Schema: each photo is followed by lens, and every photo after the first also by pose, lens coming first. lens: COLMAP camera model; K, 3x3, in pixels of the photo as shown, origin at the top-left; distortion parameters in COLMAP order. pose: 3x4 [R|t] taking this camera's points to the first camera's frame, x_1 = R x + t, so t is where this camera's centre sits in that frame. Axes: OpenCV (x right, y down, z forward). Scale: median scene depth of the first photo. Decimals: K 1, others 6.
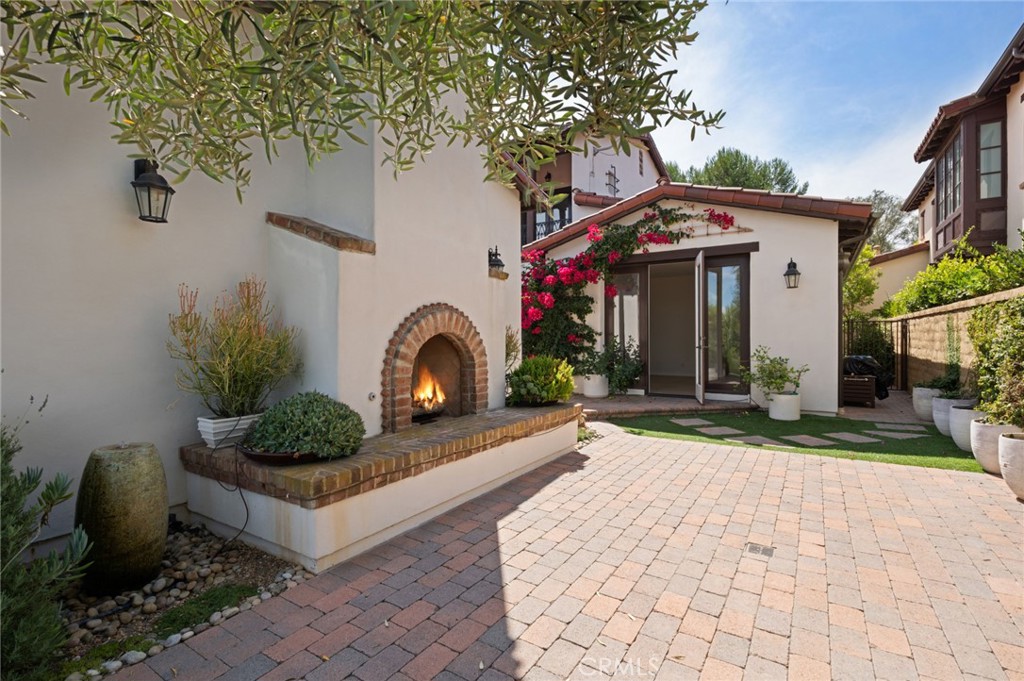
lens RADIAL K [[473.8, 0, 514.0], [0, 473.8, 338.2], [0, 0, 1]] dist [-0.000785, 0.001765]
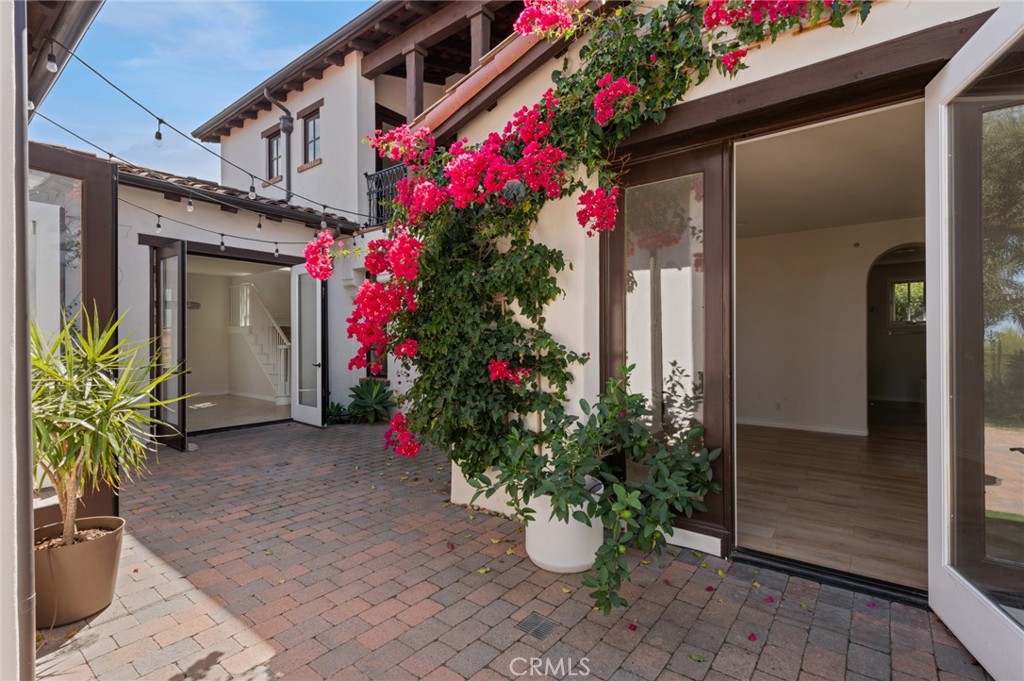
lens RADIAL K [[473.8, 0, 510.1], [0, 473.8, 341.8], [0, 0, 1]] dist [-0.000785, 0.001765]
pose [[0.995312, 0.004462, -0.096617, 0.161234], [-0.005811, 0.999889, -0.013686, -0.015920], [0.096546, 0.014184, 0.995227, 0.651336]]
